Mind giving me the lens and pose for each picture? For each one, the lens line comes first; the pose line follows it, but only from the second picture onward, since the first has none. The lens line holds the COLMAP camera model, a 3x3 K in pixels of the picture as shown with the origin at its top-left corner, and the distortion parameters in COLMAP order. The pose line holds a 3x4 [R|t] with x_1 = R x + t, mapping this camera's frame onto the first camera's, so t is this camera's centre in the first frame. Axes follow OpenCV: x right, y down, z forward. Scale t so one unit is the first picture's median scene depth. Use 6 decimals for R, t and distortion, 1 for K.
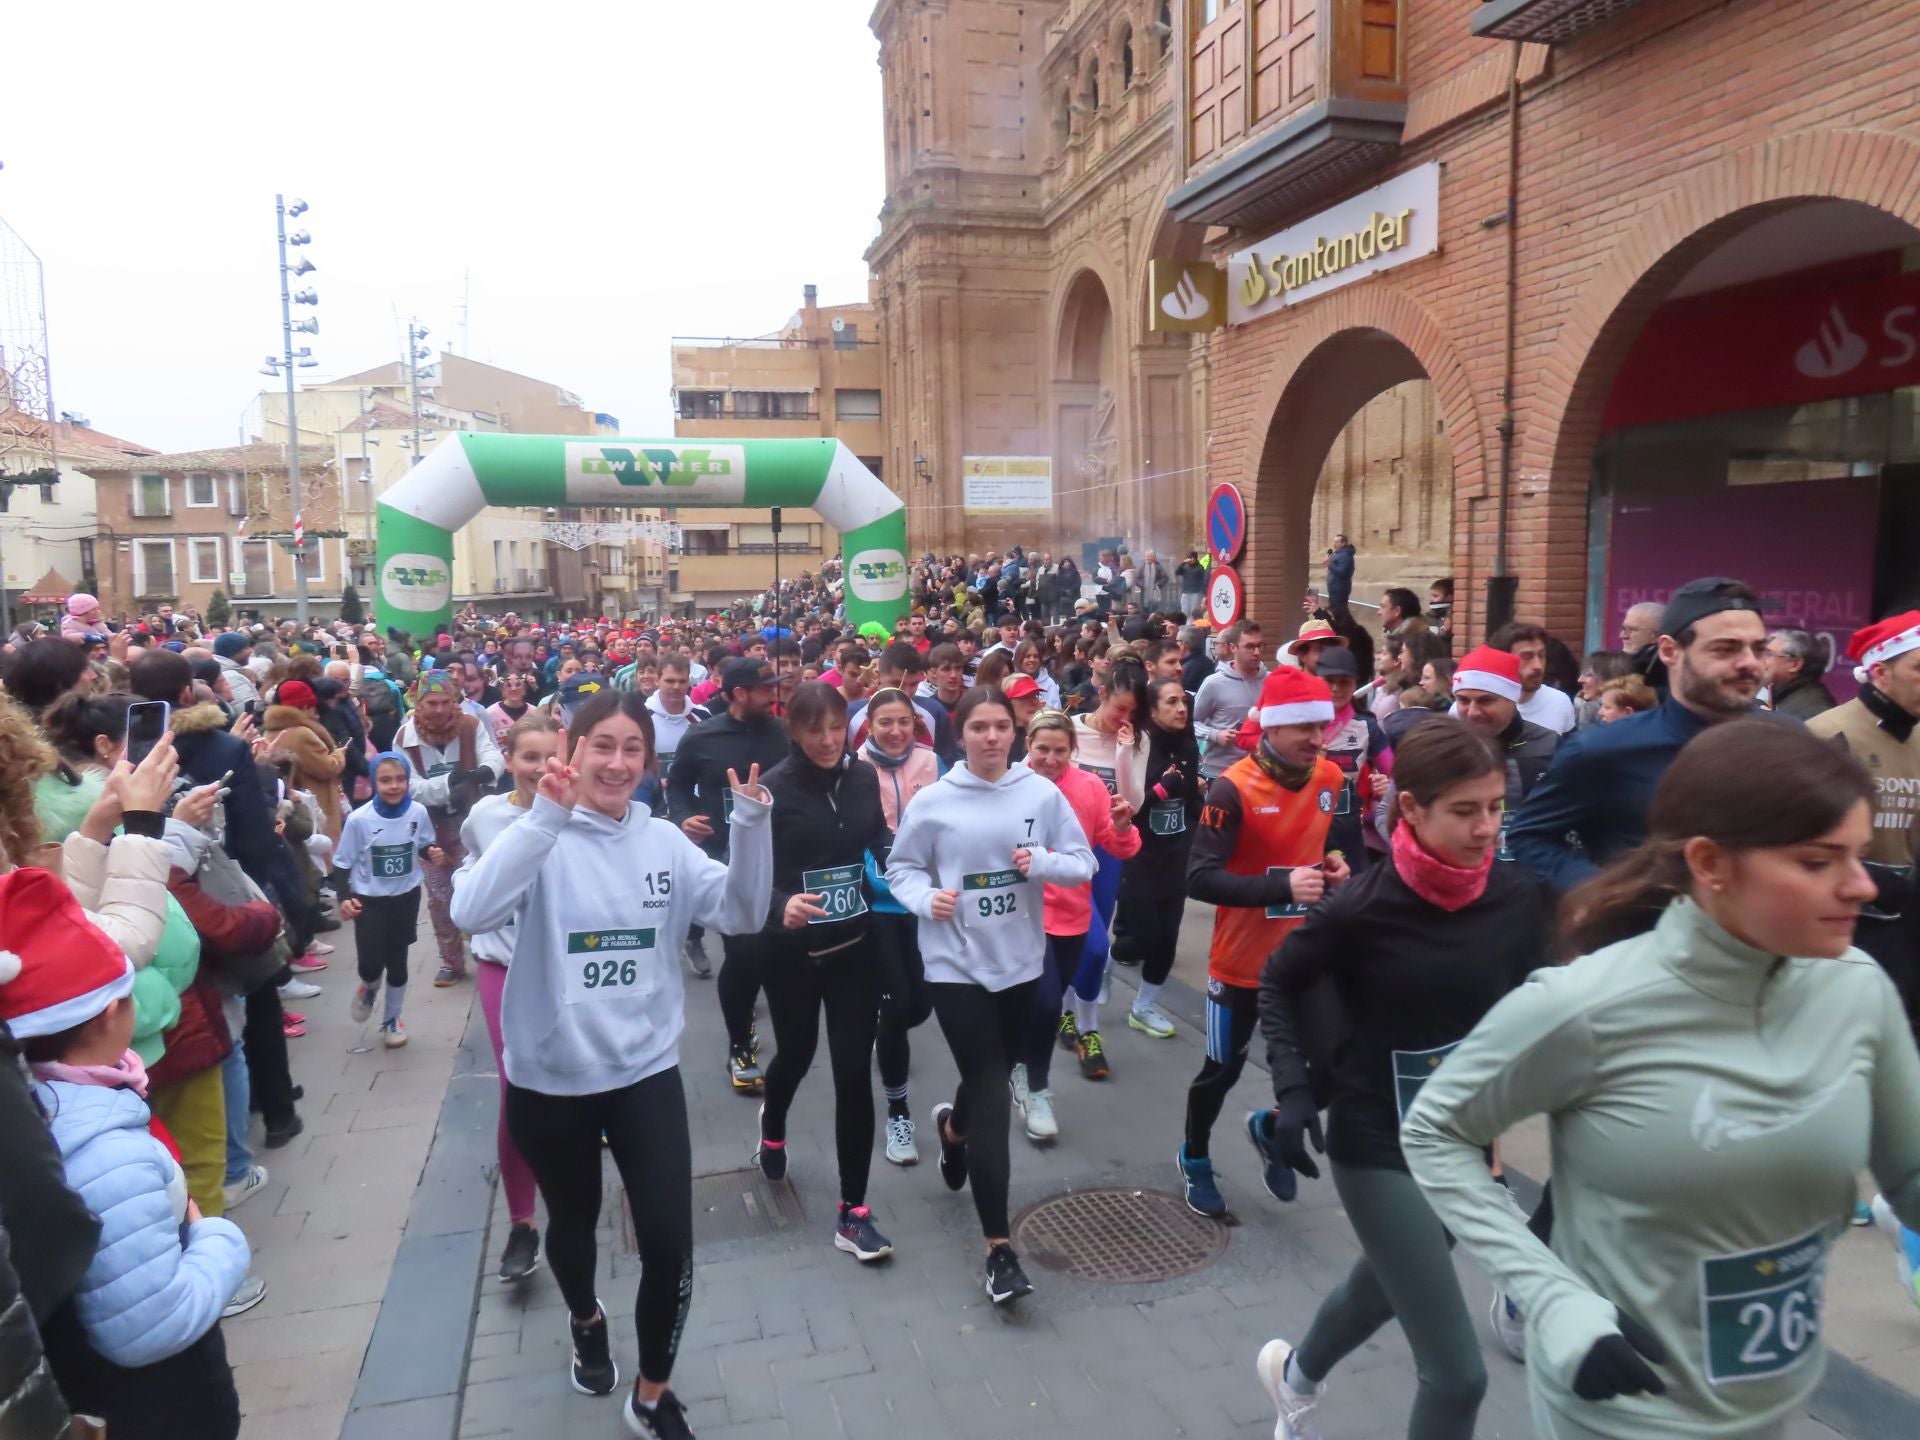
lens RADIAL K [[1425.5, 0, 963.6], [0, 1425.5, 714.7], [0, 0, 1]] dist [-0.003294, 0.000905]
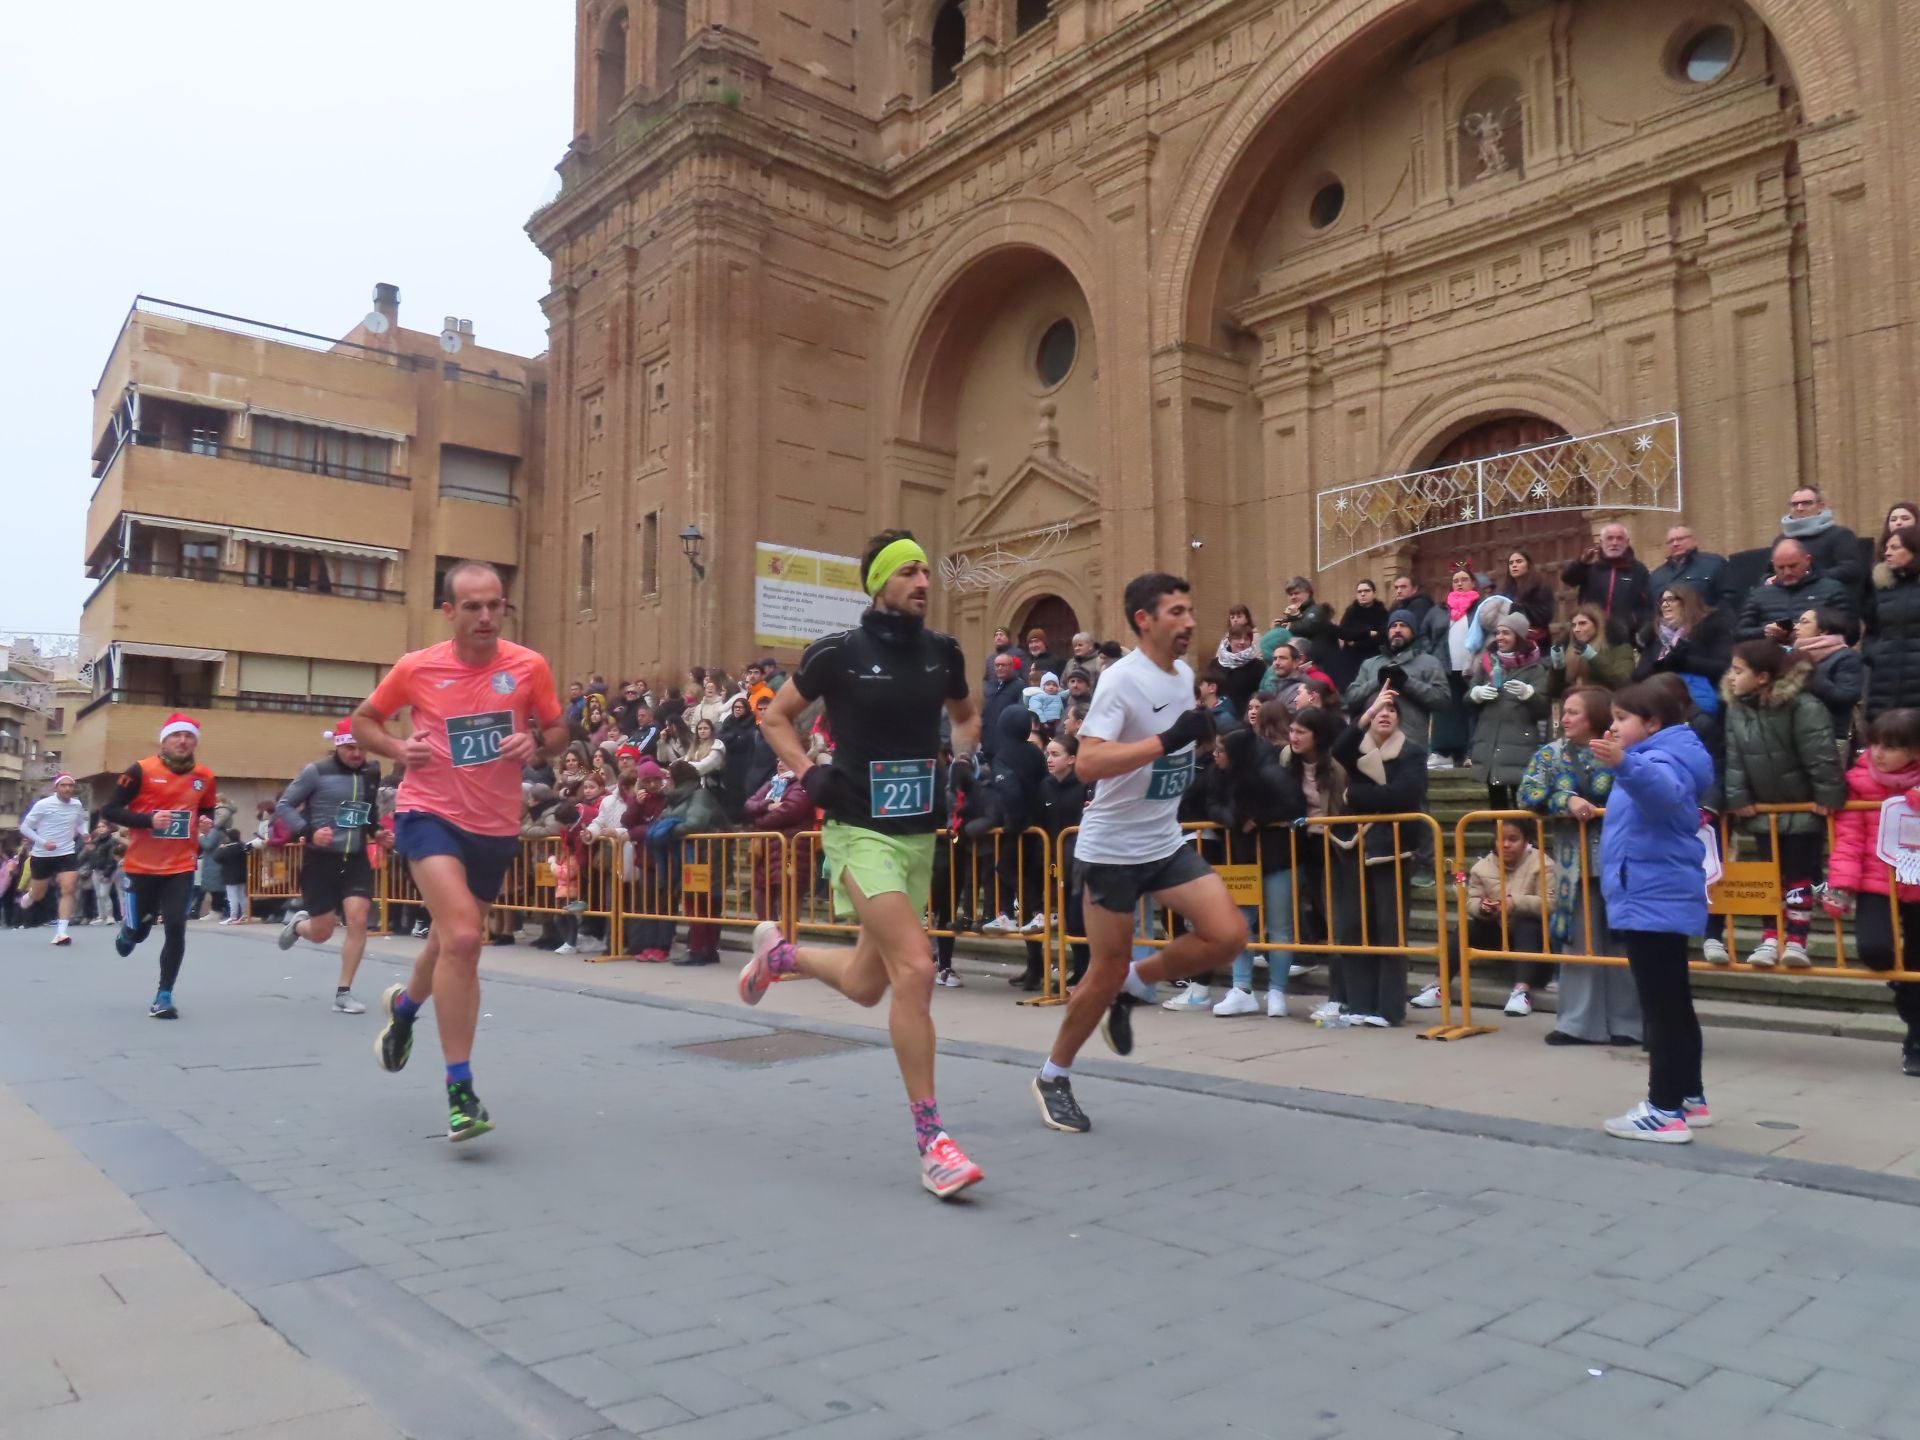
lens RADIAL K [[1372.2, 0, 958.7], [0, 1372.2, 716.1], [0, 0, 1]] dist [-0.007225, 0.003901]
pose [[0.897638, 0.060573, 0.436552, -0.154966], [0.022739, 0.982826, -0.183126, -0.011839], [-0.440147, 0.174308, 0.880845, 0.481997]]
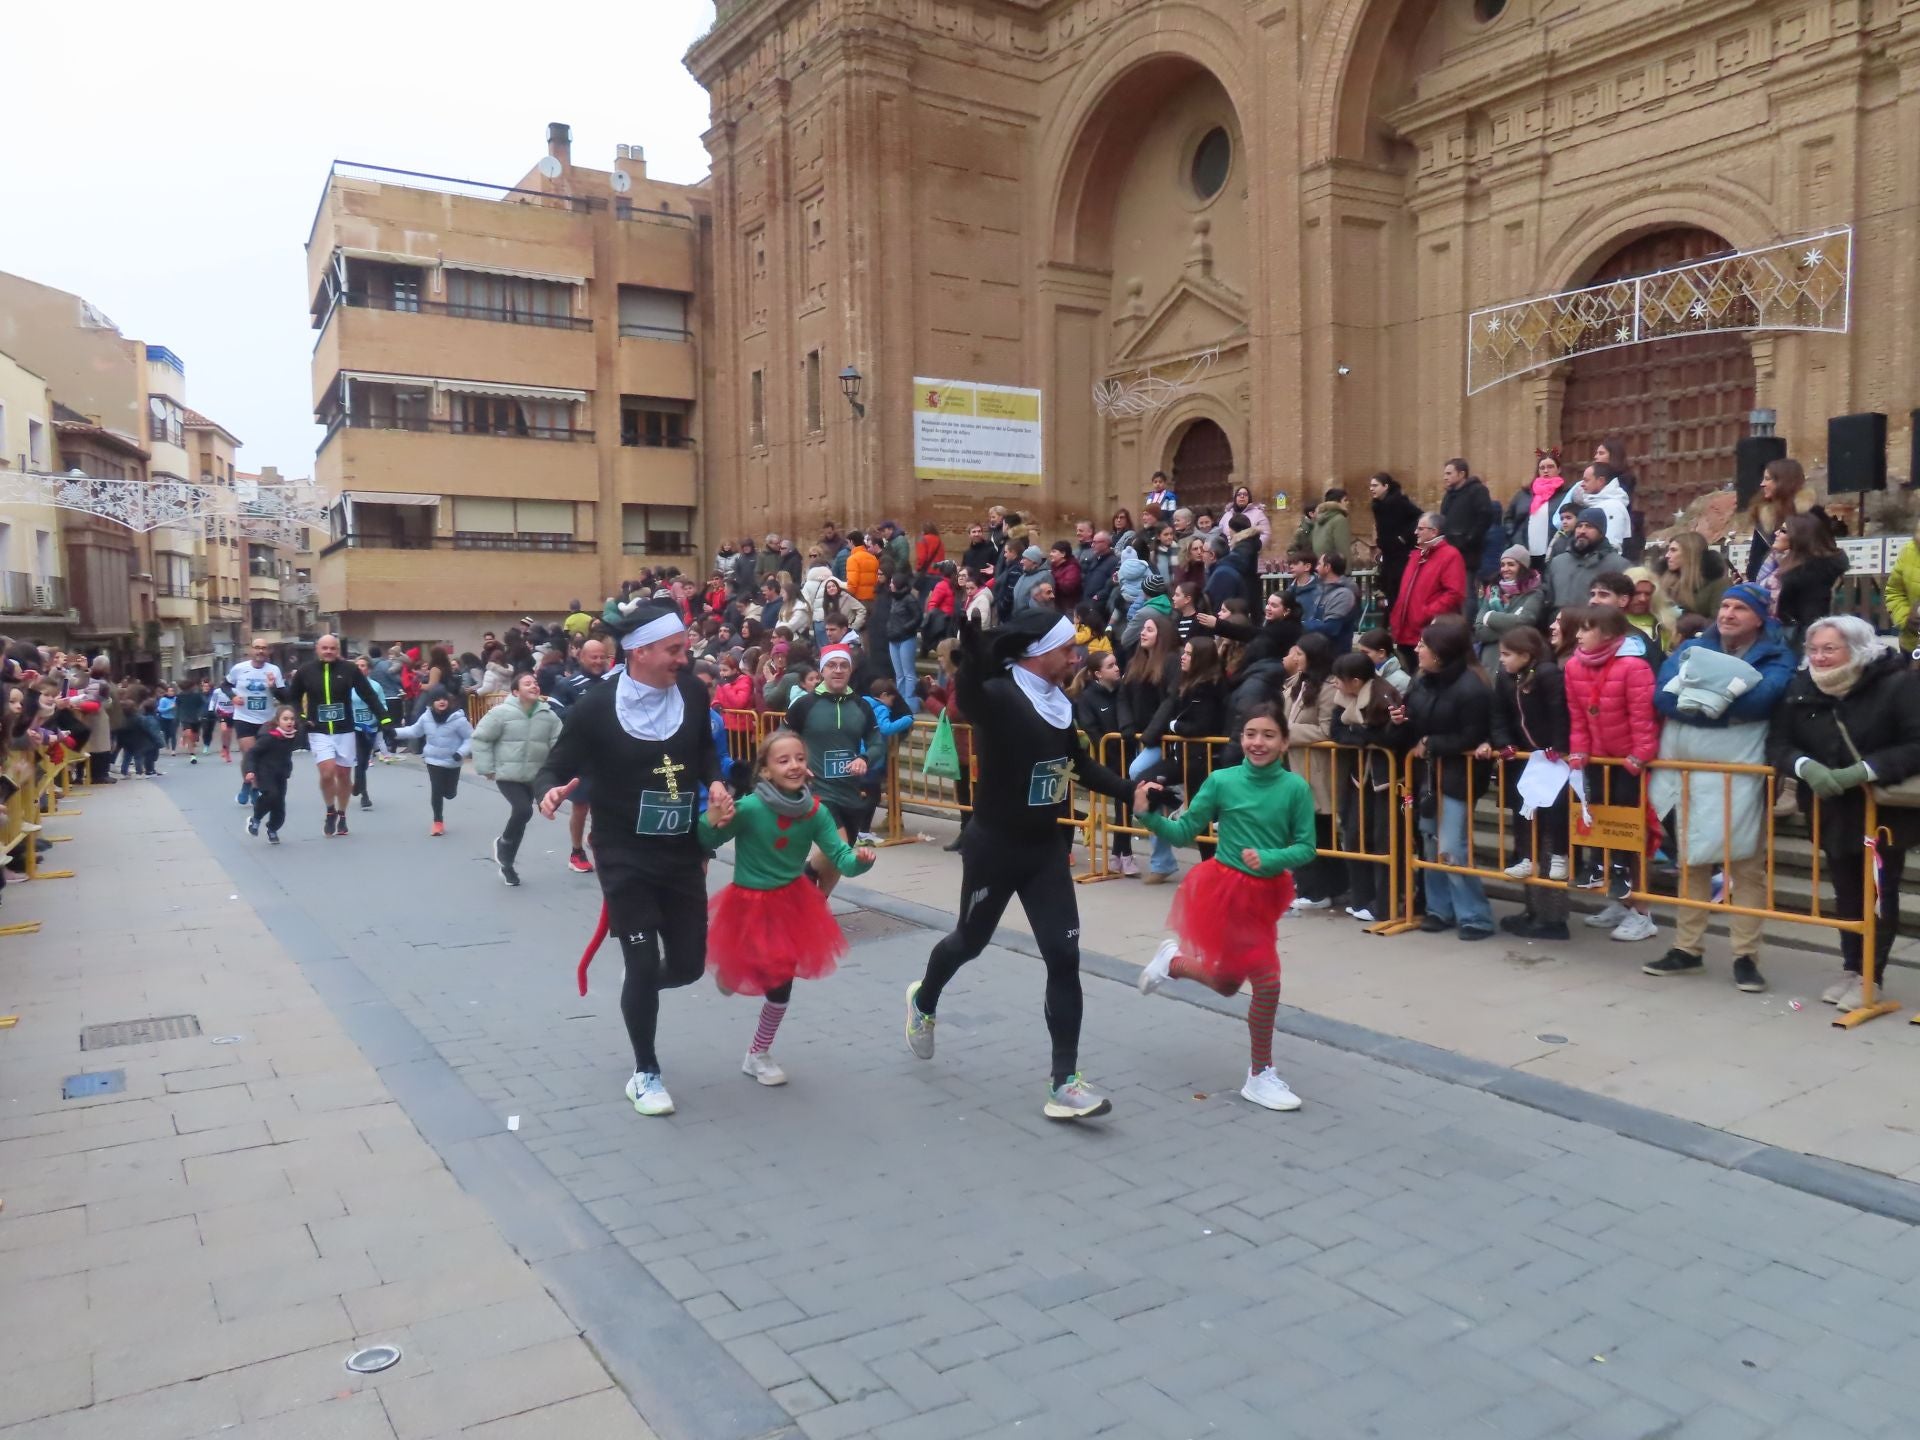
lens RADIAL K [[1373.2, 0, 960.2], [0, 1373.2, 717.7], [0, 0, 1]] dist [-0.007753, 0.005508]
pose [[0.950969, -0.011895, 0.309056, -0.150730], [0.022851, 0.999231, -0.031855, -0.023298], [-0.308440, 0.037355, 0.950510, 0.451344]]
